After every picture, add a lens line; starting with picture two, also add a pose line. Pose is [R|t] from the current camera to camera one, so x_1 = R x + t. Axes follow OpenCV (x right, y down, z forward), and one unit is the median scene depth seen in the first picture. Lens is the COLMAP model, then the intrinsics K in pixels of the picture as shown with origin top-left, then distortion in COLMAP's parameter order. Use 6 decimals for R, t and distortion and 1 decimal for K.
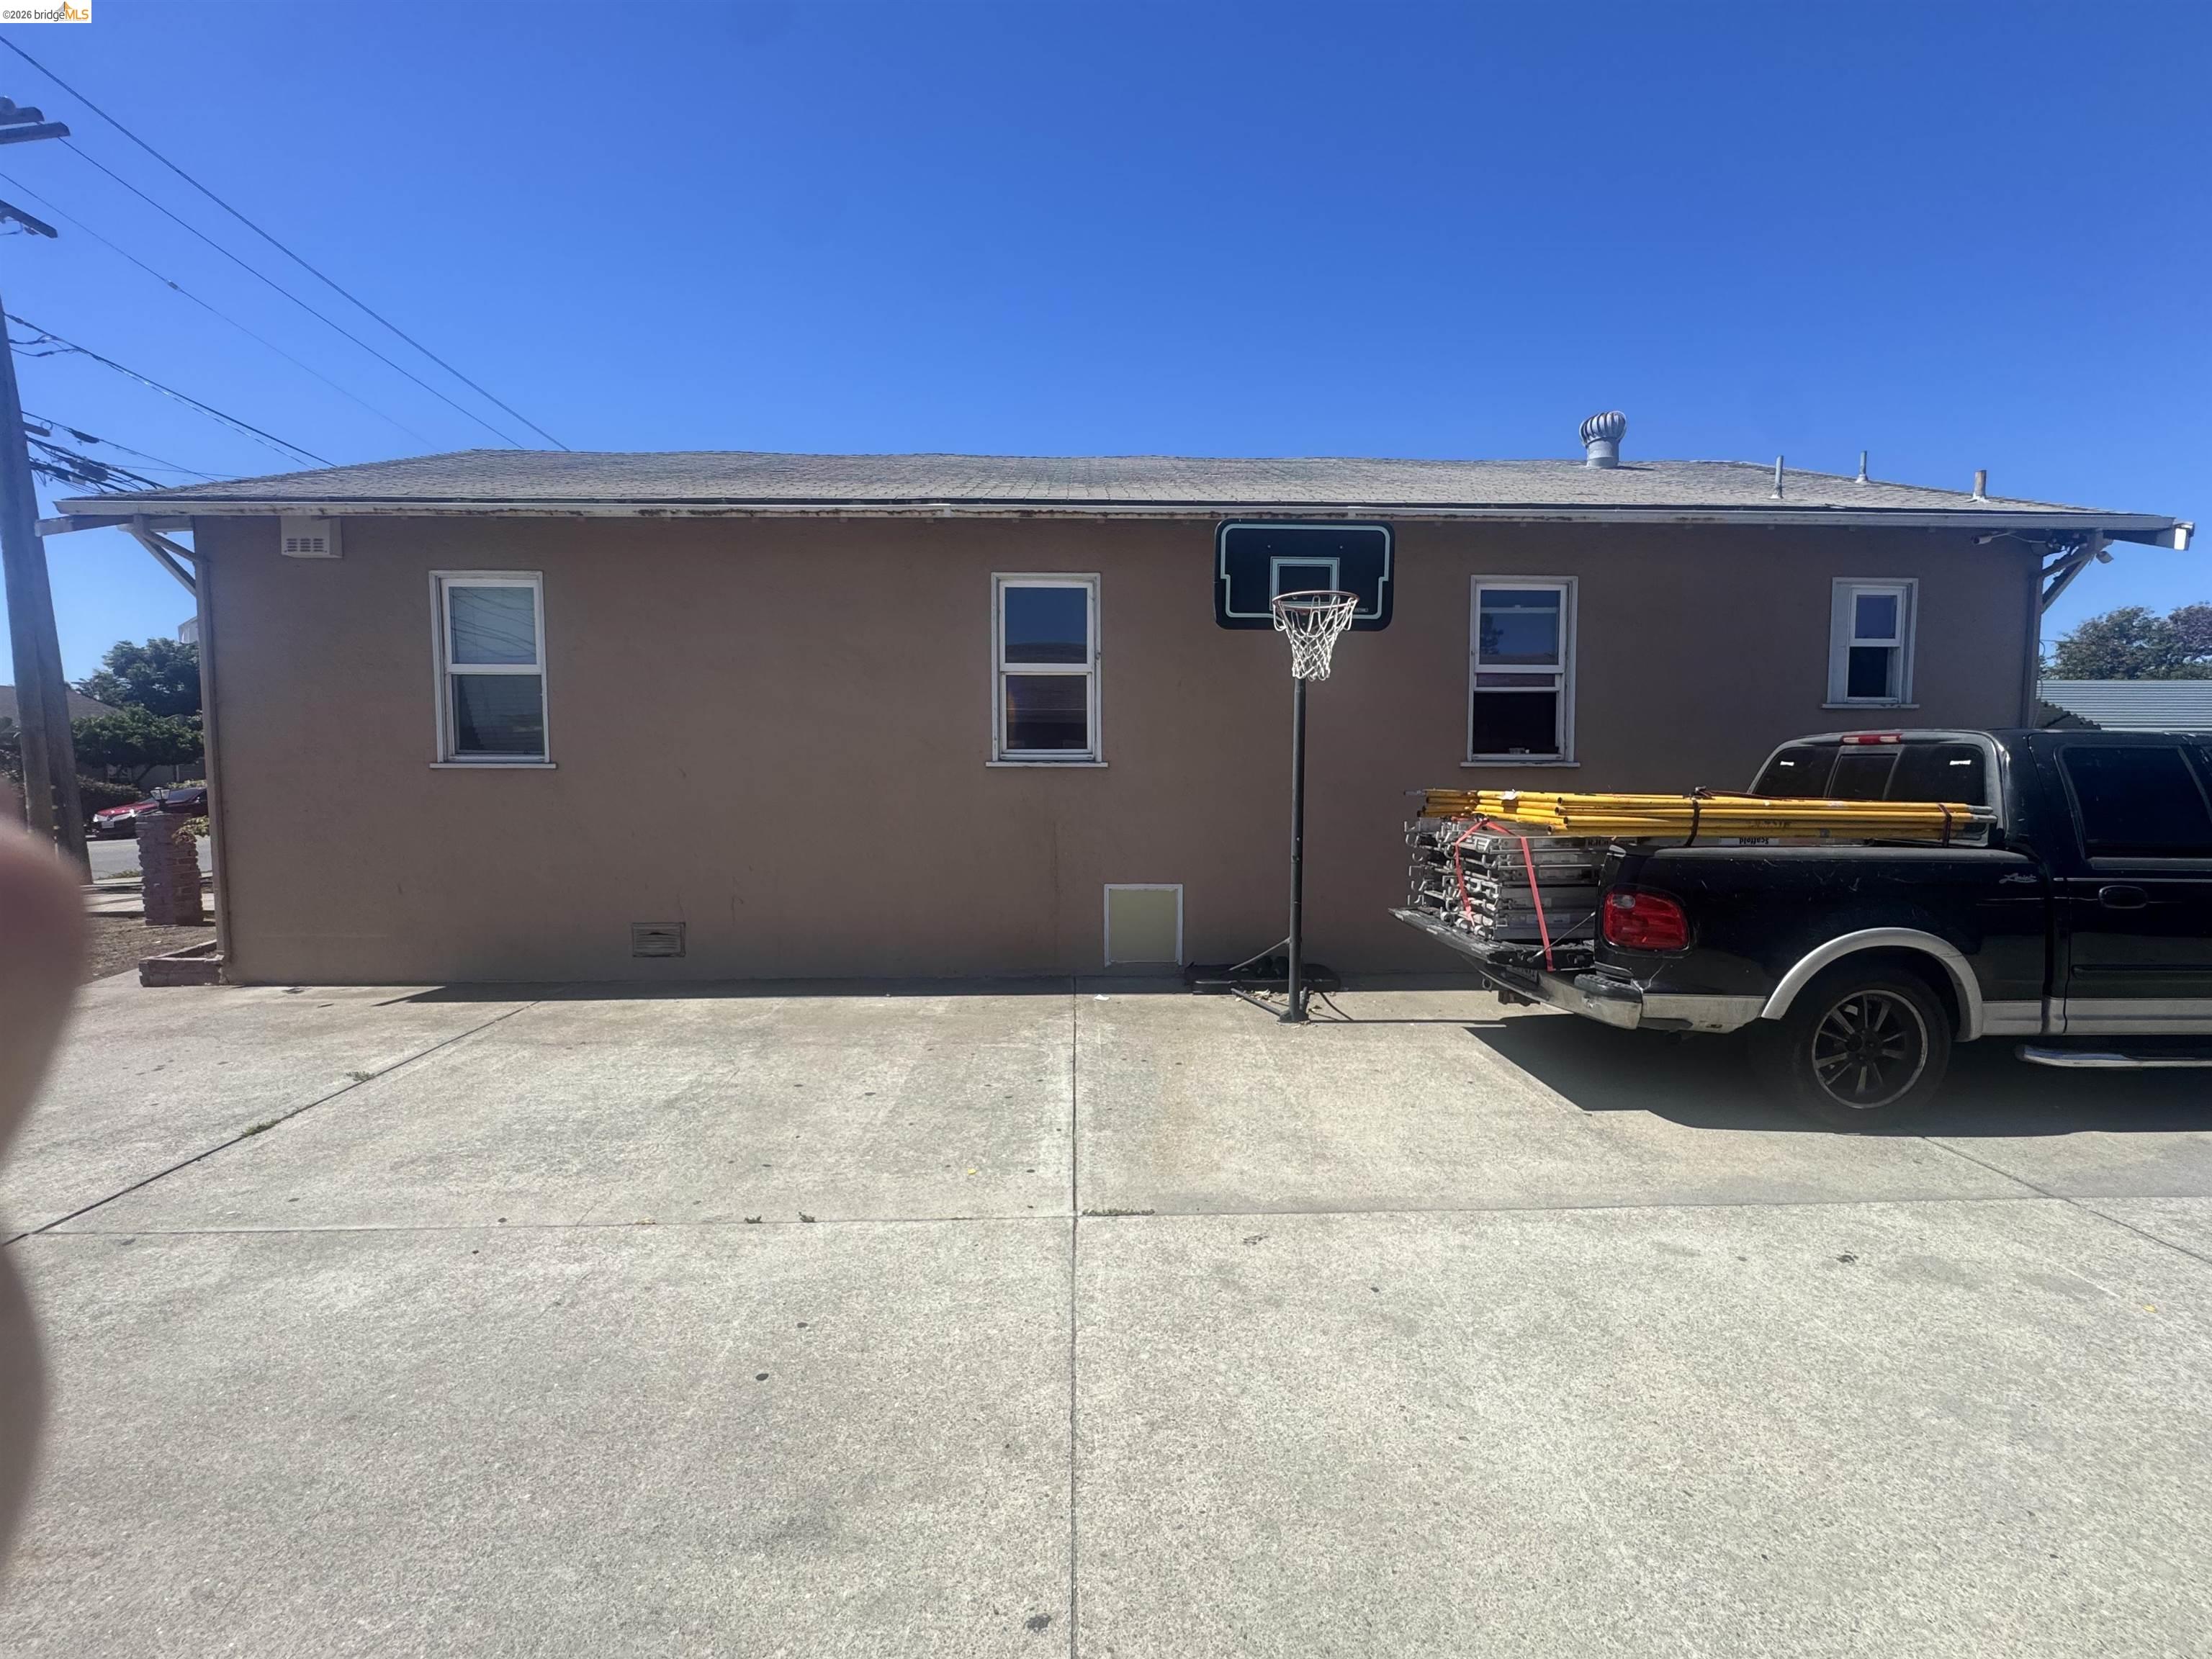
lens RADIAL K [[887.4, 0, 1109.1], [0, 887.4, 831.5], [0, 0, 1]] dist [0.004081, 0.000304]
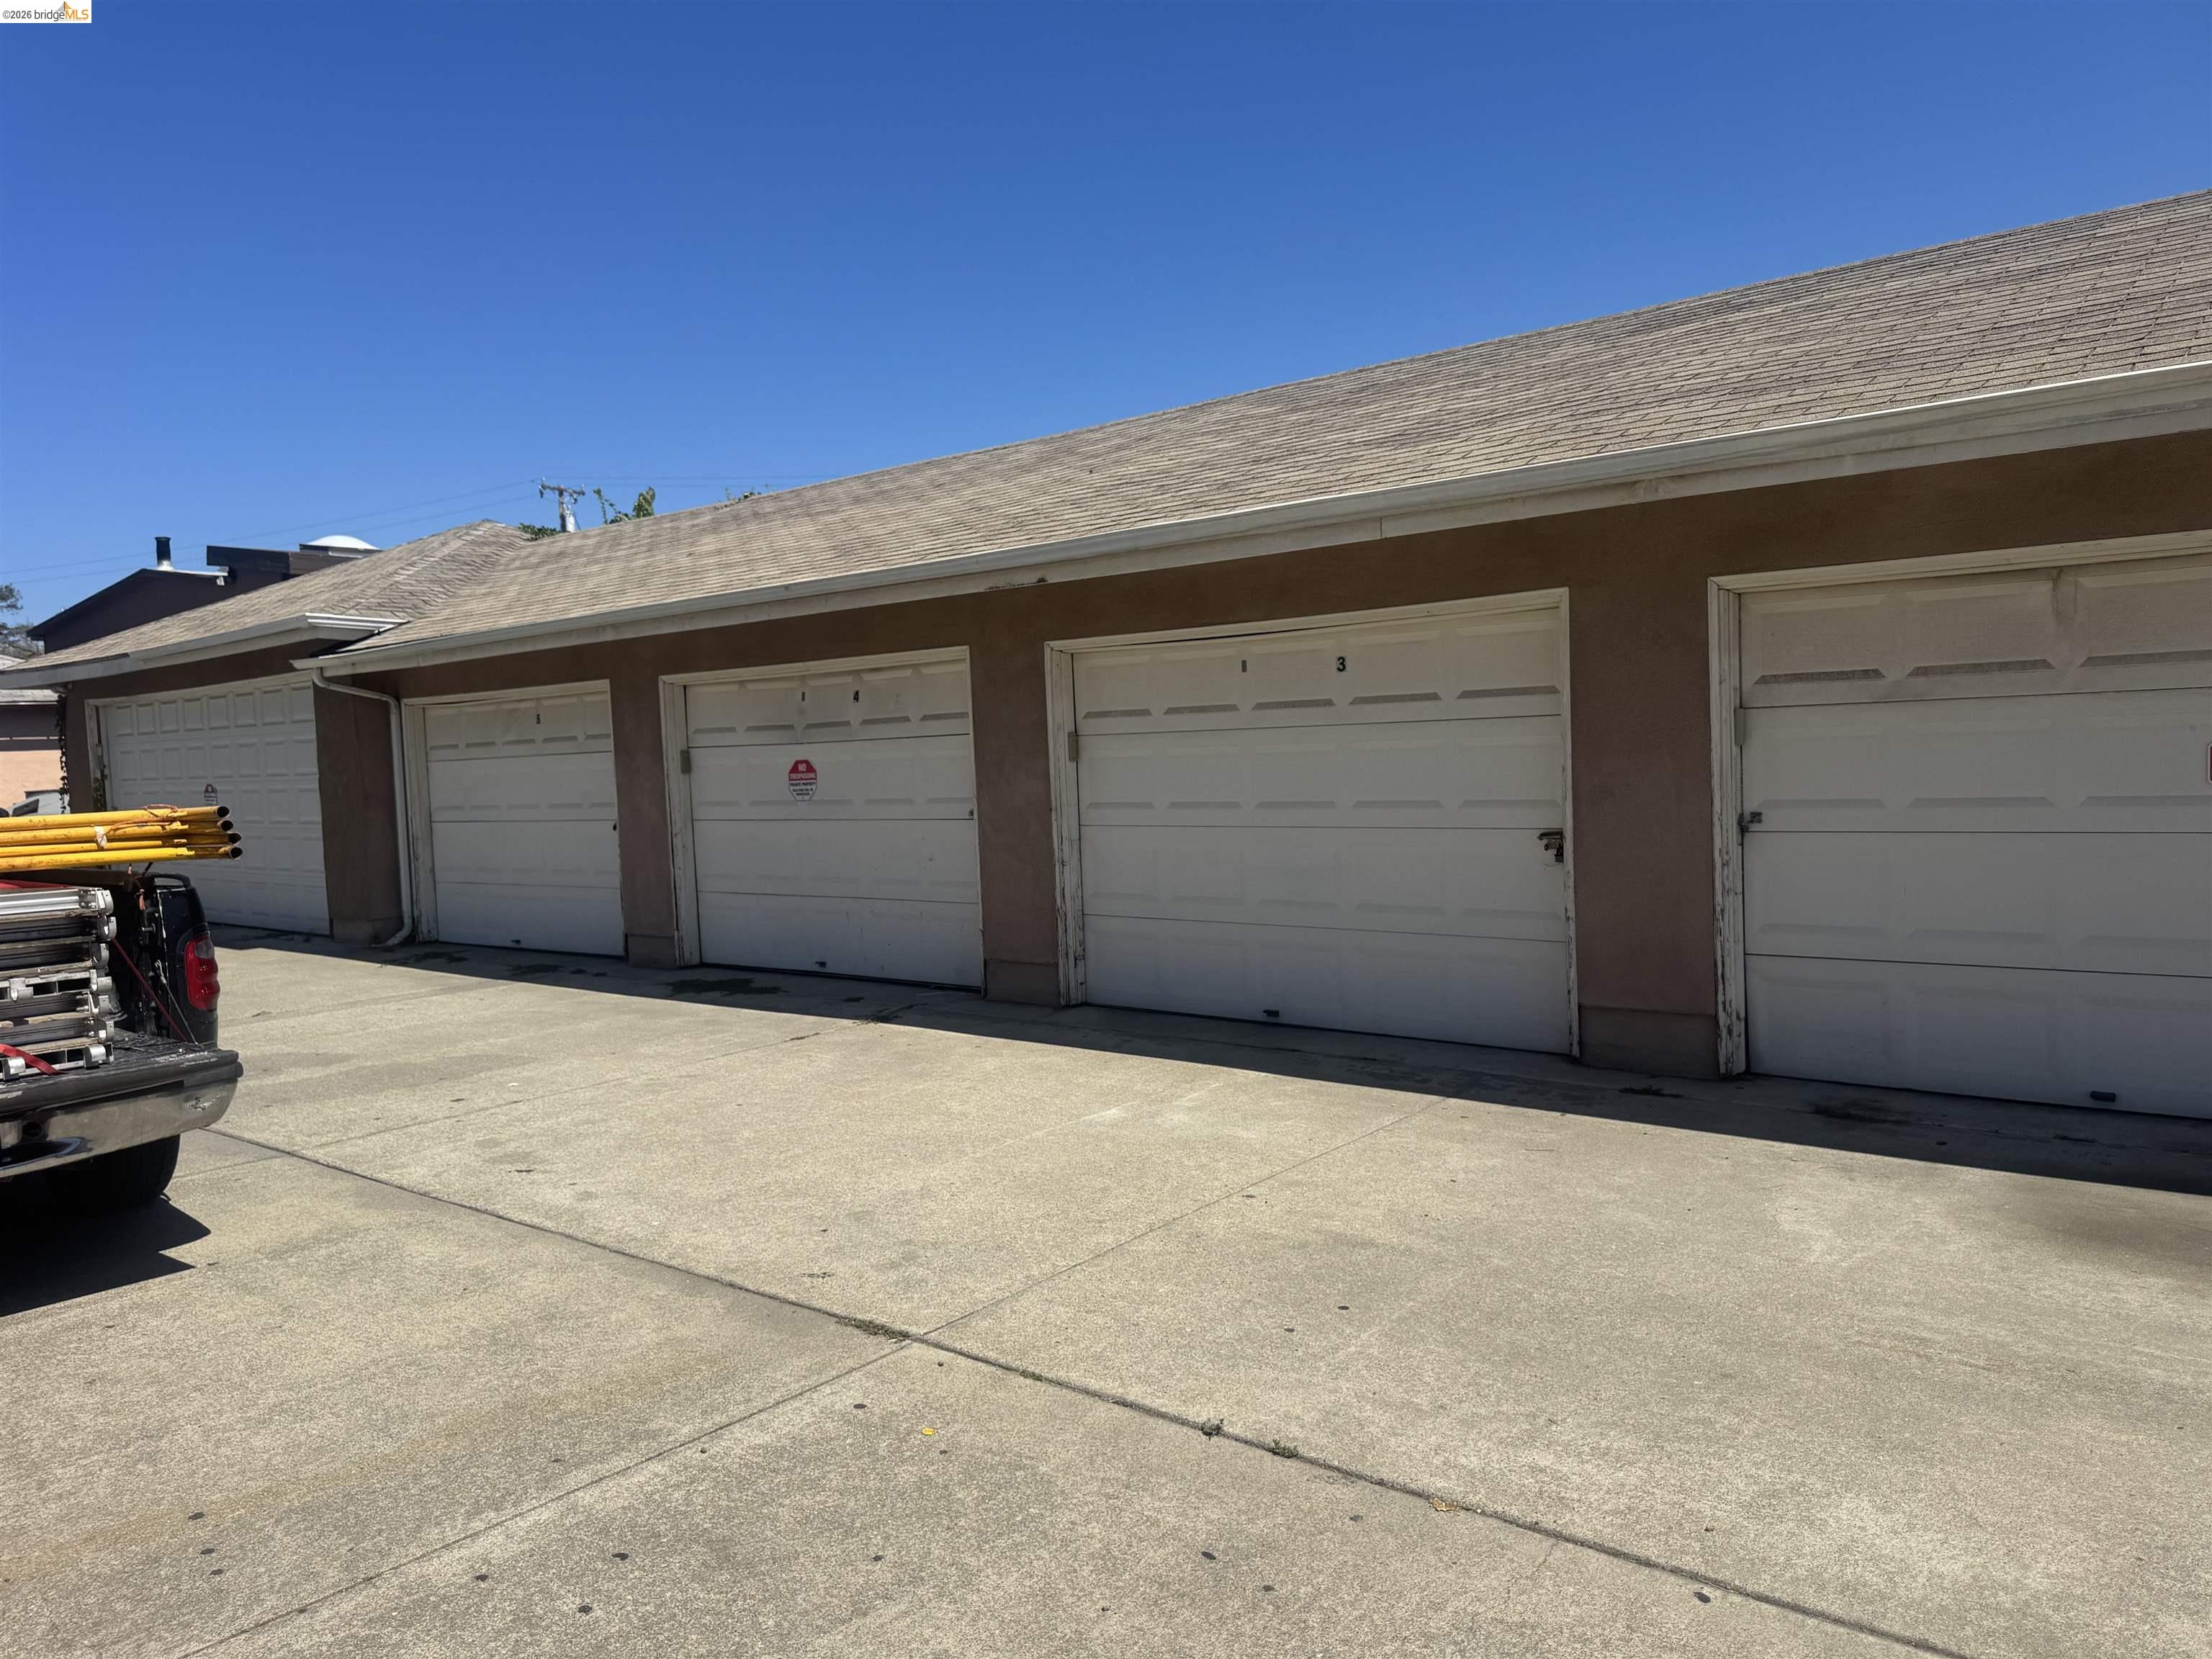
lens RADIAL K [[1554.0, 0, 1105.1], [0, 1554.0, 835.3], [0, 0, 1]] dist [0.038667, -0.001716]
pose [[-0.763243, -0.005830, 0.646085, -0.978349], [0.085998, 0.990145, 0.110528, -0.109611], [-0.640363, 0.139922, -0.755220, 1.794743]]
